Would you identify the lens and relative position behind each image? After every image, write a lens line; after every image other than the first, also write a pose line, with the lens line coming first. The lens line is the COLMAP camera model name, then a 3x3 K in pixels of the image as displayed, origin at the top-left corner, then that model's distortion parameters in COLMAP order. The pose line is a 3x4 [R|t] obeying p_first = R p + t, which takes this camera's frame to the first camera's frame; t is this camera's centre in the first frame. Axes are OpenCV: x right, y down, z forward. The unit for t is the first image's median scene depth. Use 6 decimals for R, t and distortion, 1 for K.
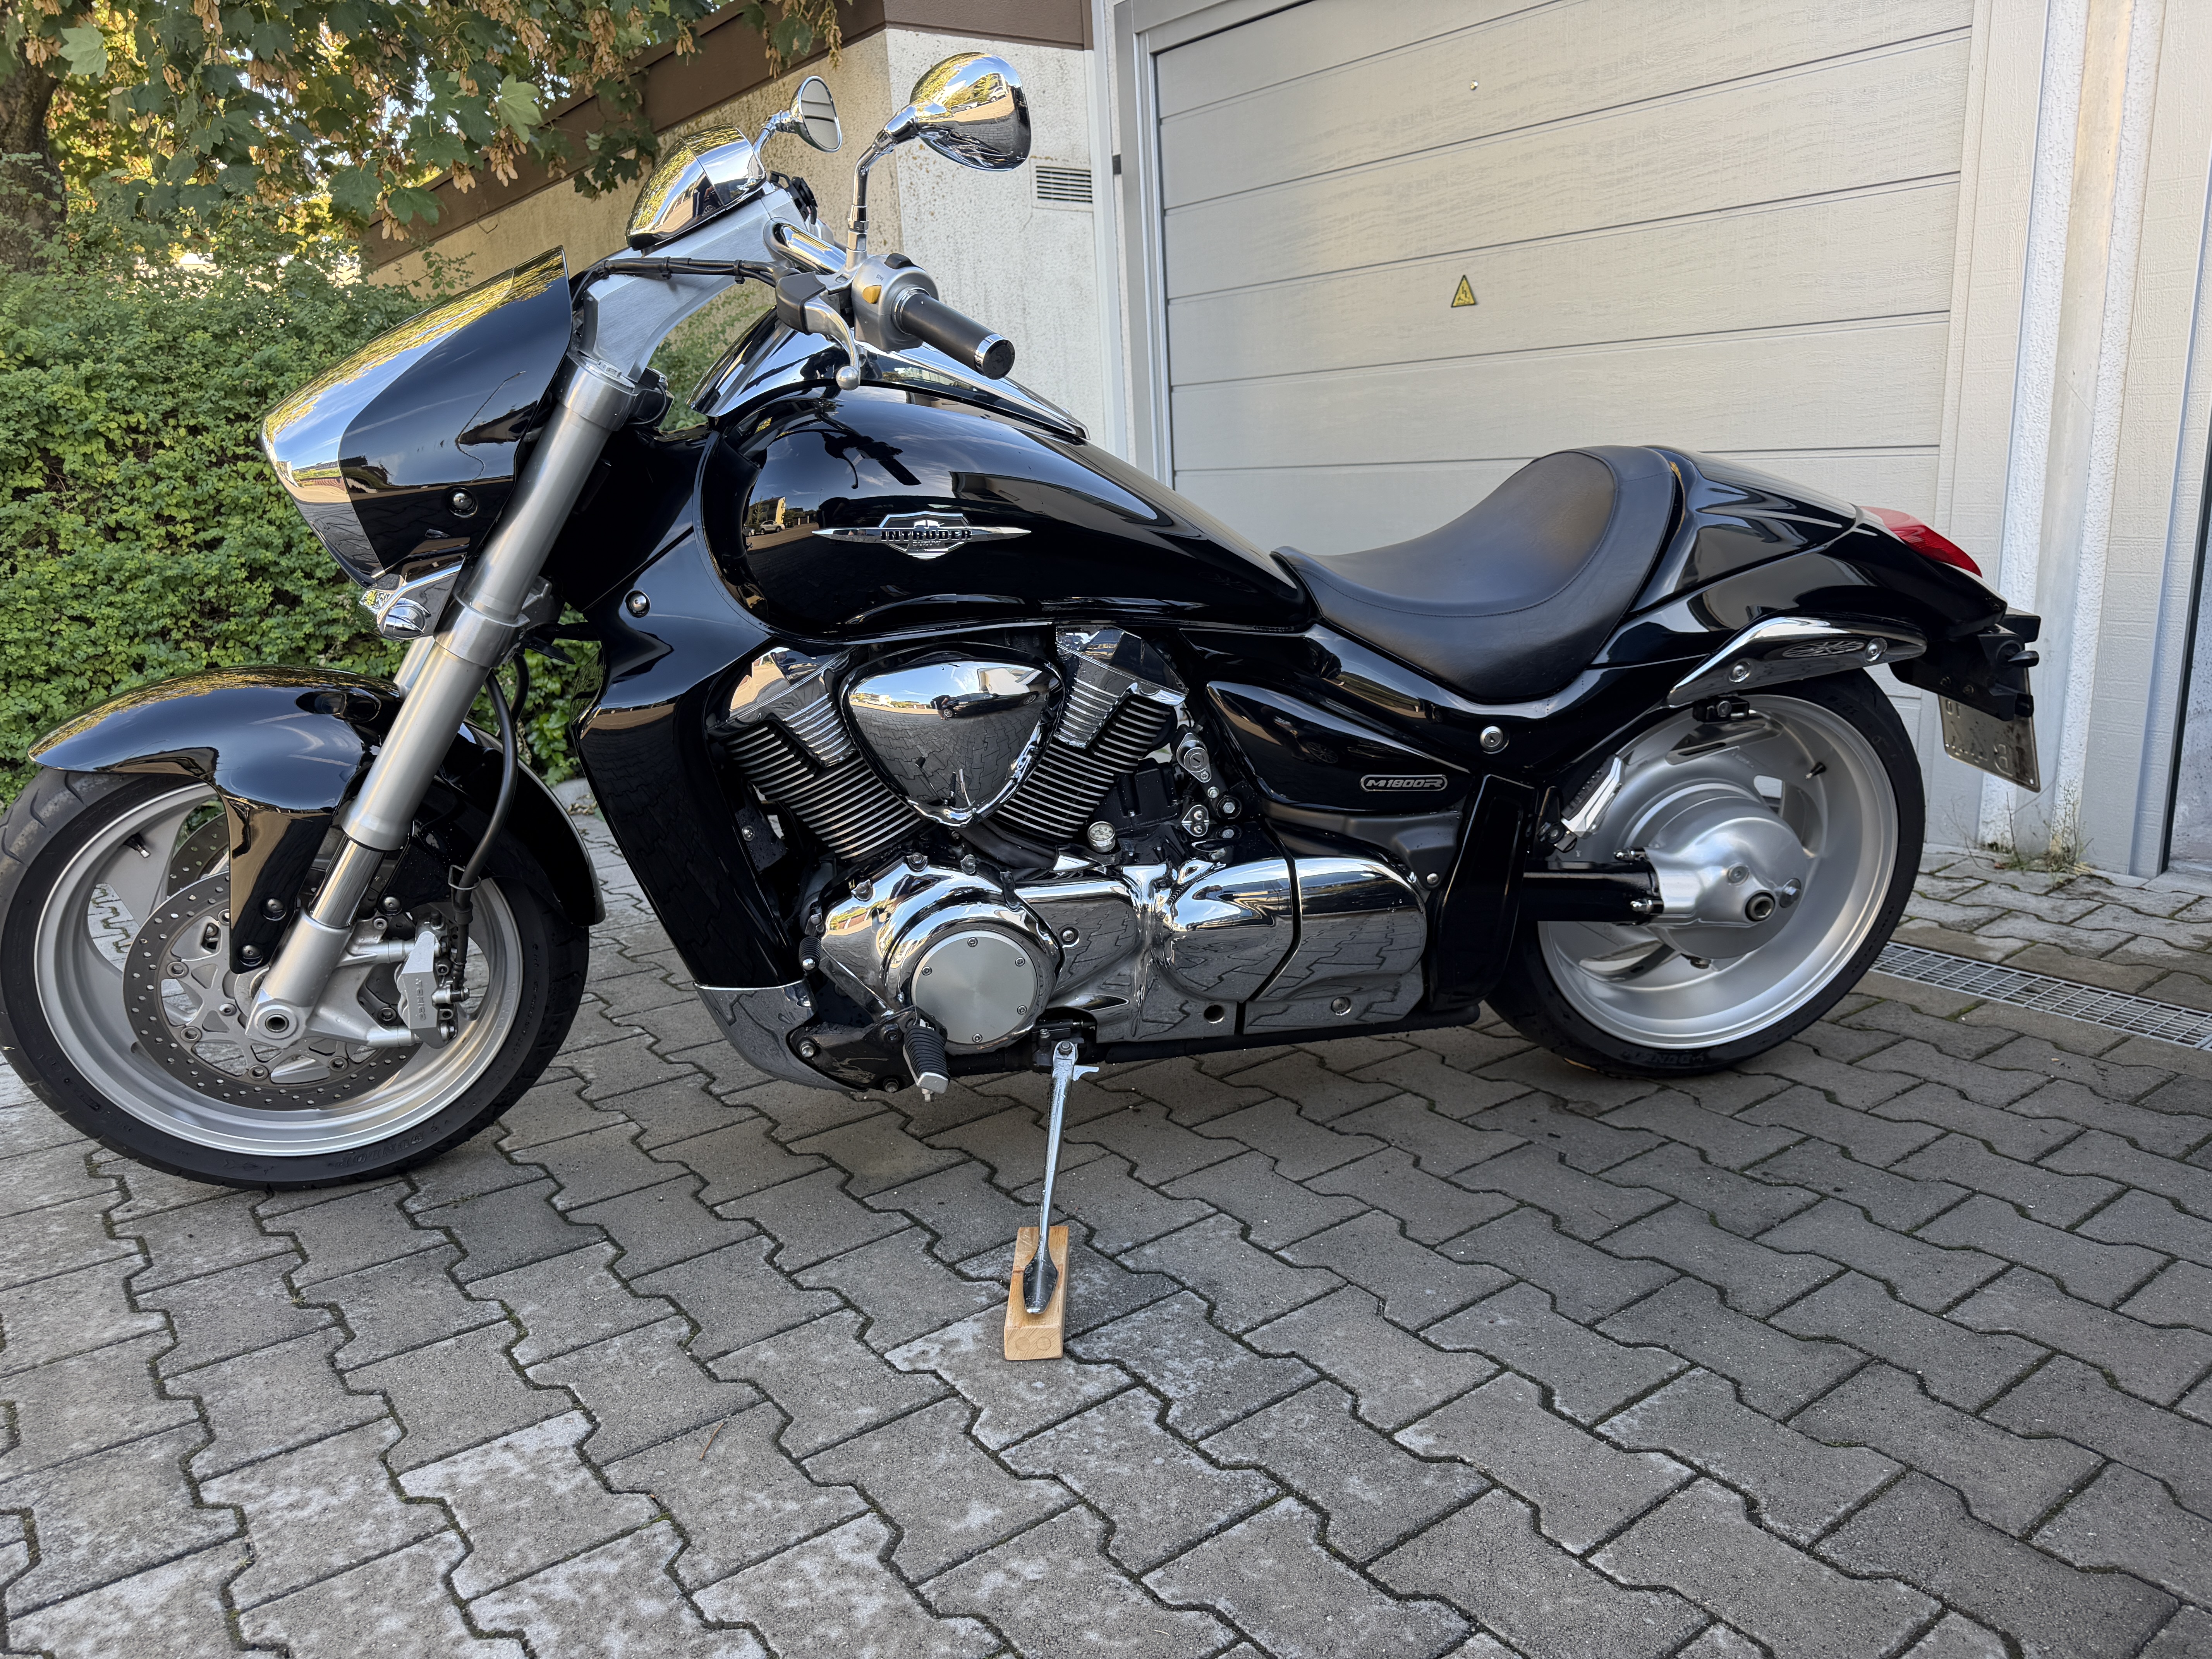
lens RADIAL K [[1560.5, 0, 1103.3], [0, 1560.5, 822.3], [0, 0, 1]] dist [0.043460, -0.052992]
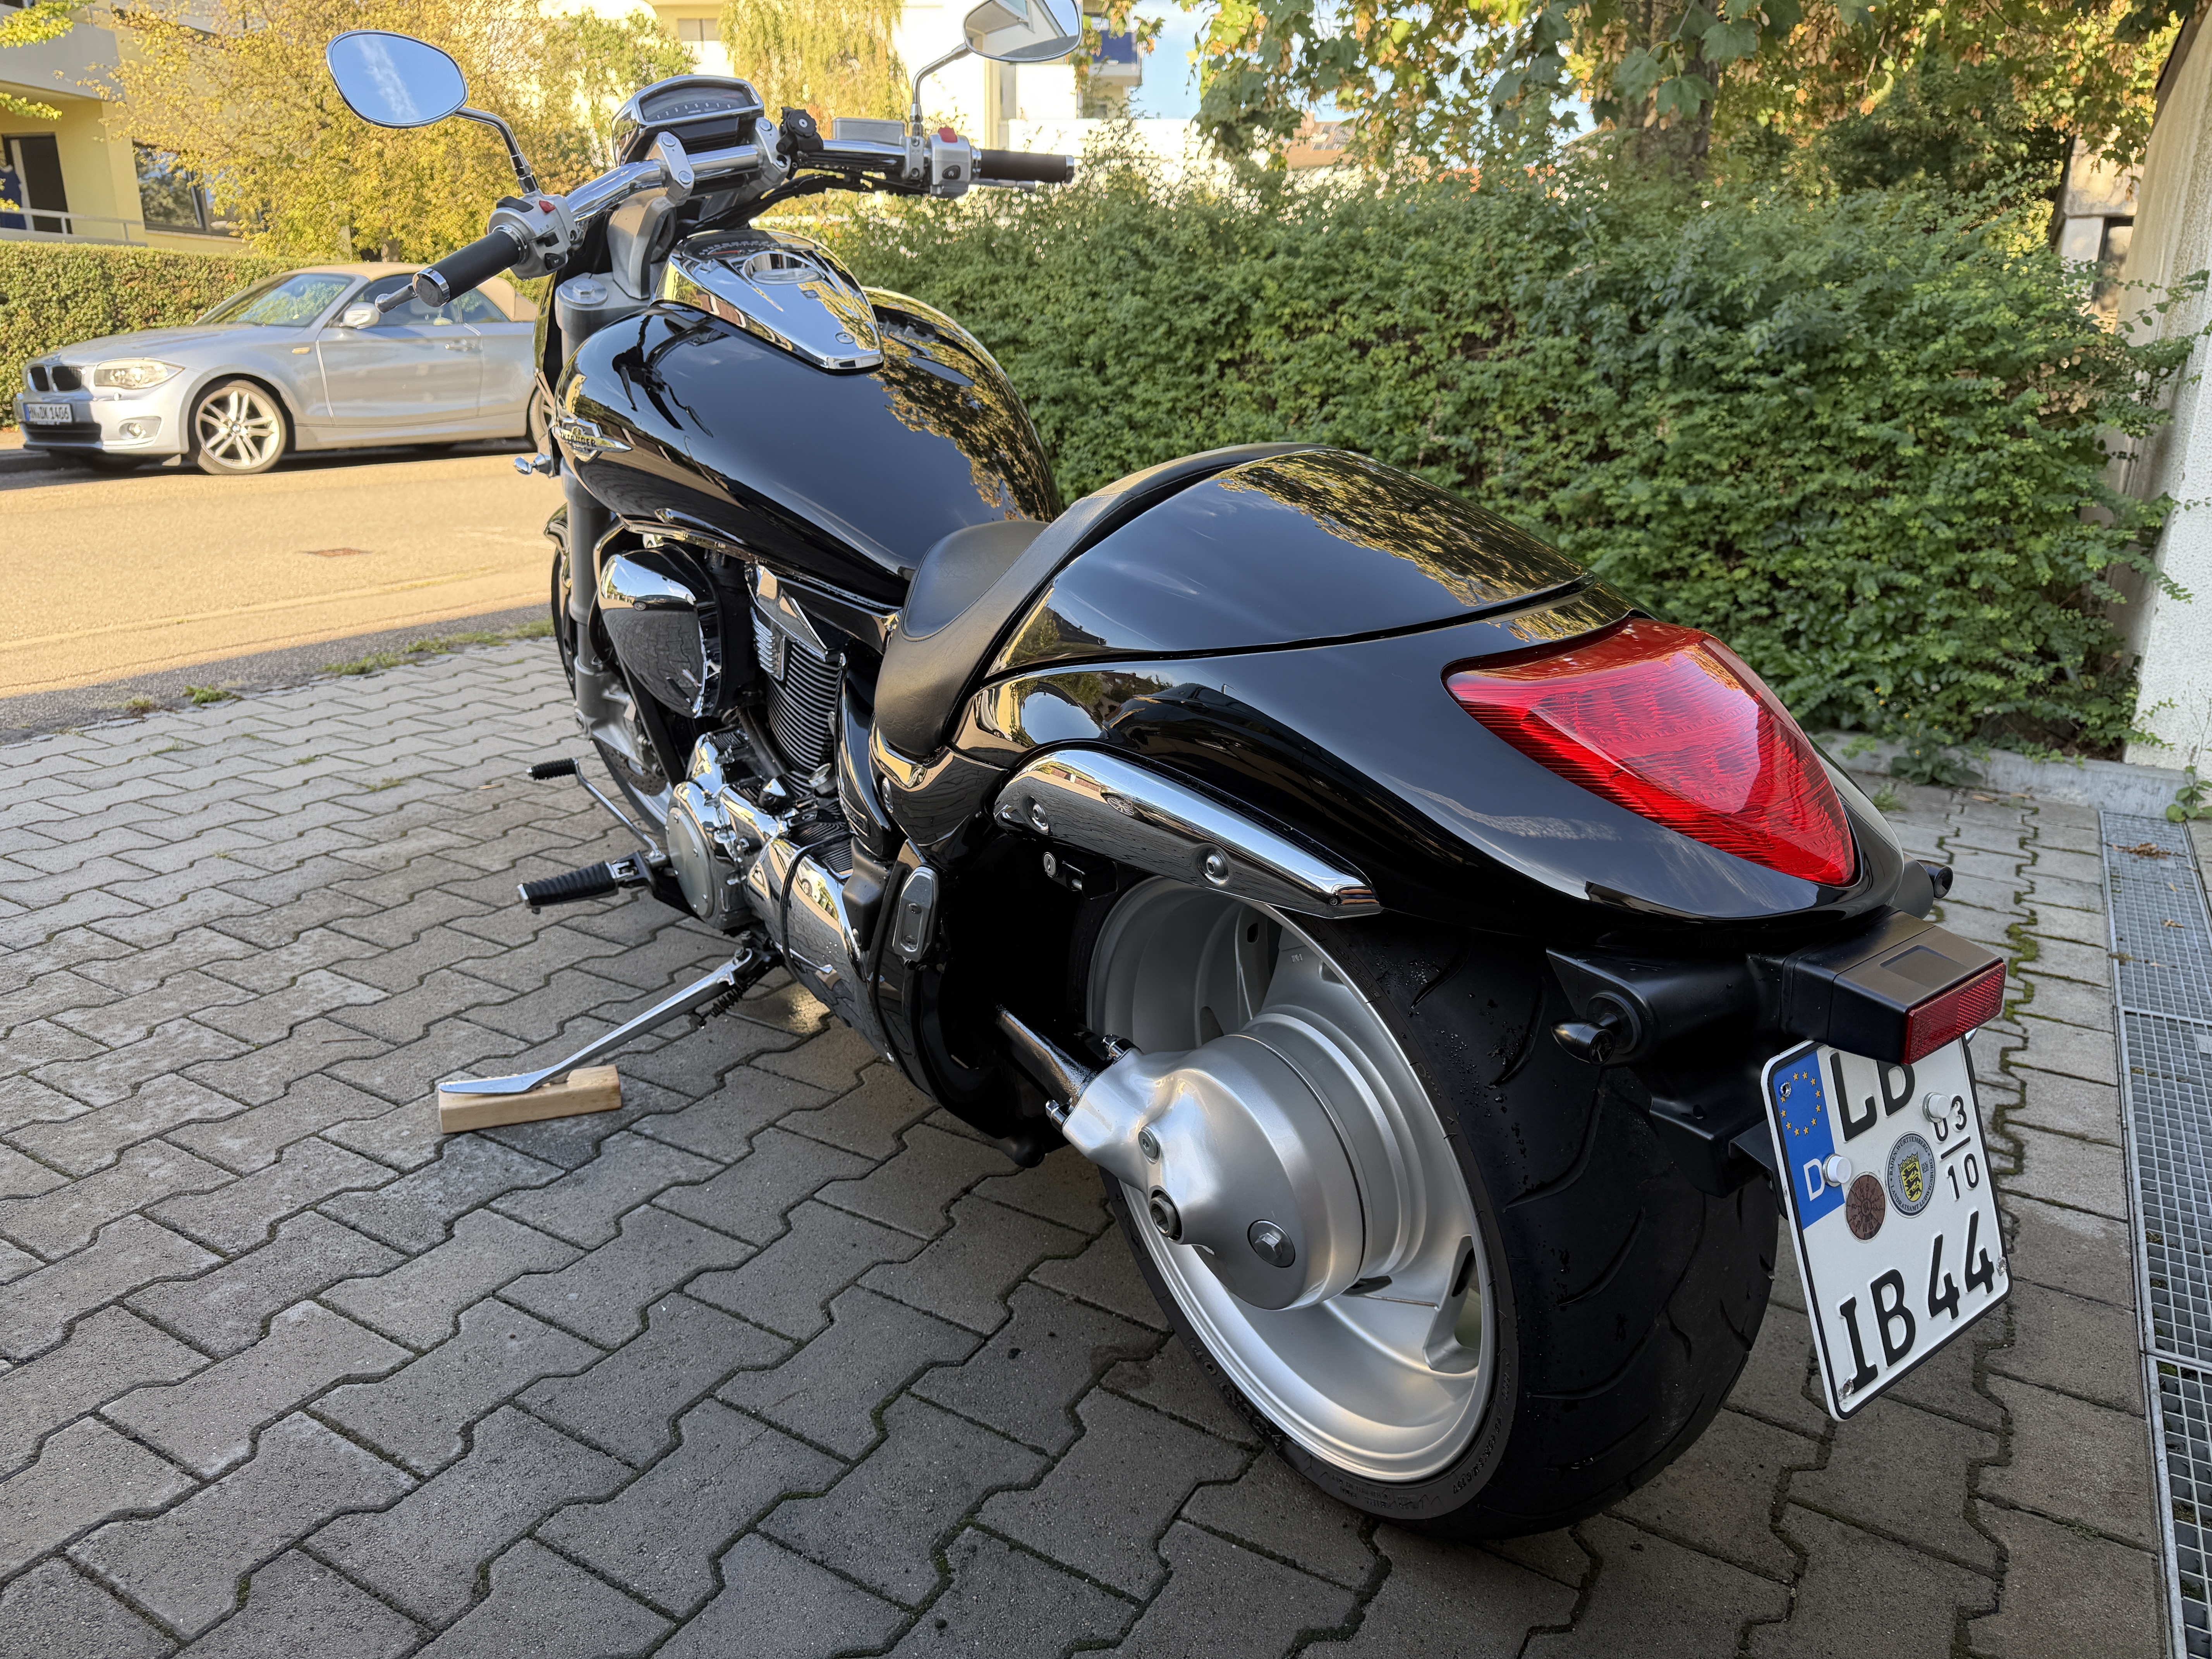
lens RADIAL K [[1560.5, 0, 1101.2], [0, 1560.5, 837.1], [0, 0, 1]] dist [0.043460, -0.052992]
pose [[0.389282, 0.325814, -0.861571, 1.126010], [-0.253047, 0.937193, 0.240077, -0.288255], [0.885679, 0.124560, 0.447278, 0.867795]]
